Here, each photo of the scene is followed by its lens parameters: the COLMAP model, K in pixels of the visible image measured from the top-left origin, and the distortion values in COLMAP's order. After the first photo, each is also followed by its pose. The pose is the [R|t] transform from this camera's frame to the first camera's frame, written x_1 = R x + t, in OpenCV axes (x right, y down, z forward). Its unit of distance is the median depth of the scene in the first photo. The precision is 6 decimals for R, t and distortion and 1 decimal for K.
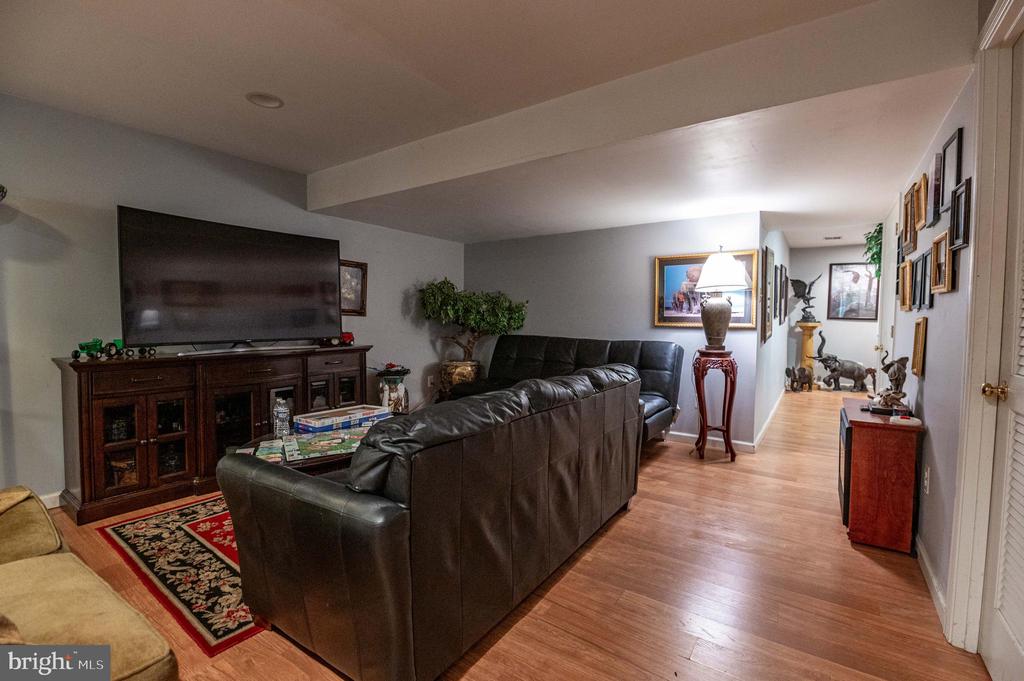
lens RADIAL K [[457.0, 0, 510.5], [0, 457.0, 337.5], [0, 0, 1]] dist [-0.010772, -0.006354]
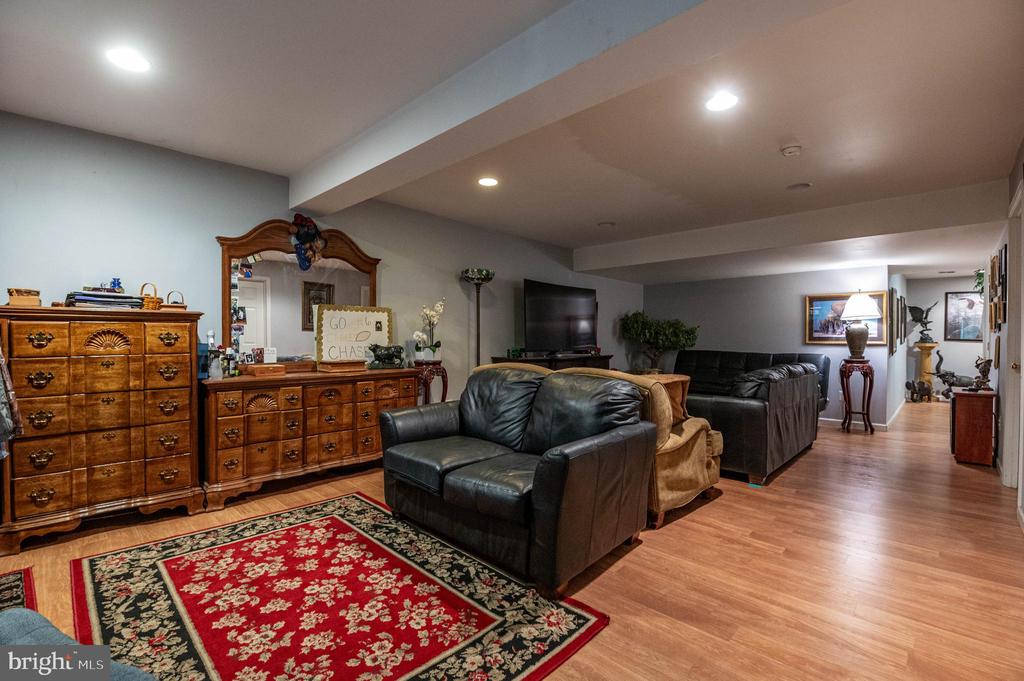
lens RADIAL K [[457.0, 0, 509.4], [0, 457.0, 342.7], [0, 0, 1]] dist [-0.010772, -0.006354]
pose [[0.986250, 0.001902, -0.165251, -0.371073], [-0.008541, 0.999184, -0.039471, 0.036919], [0.165041, 0.040340, 0.985461, -0.563665]]
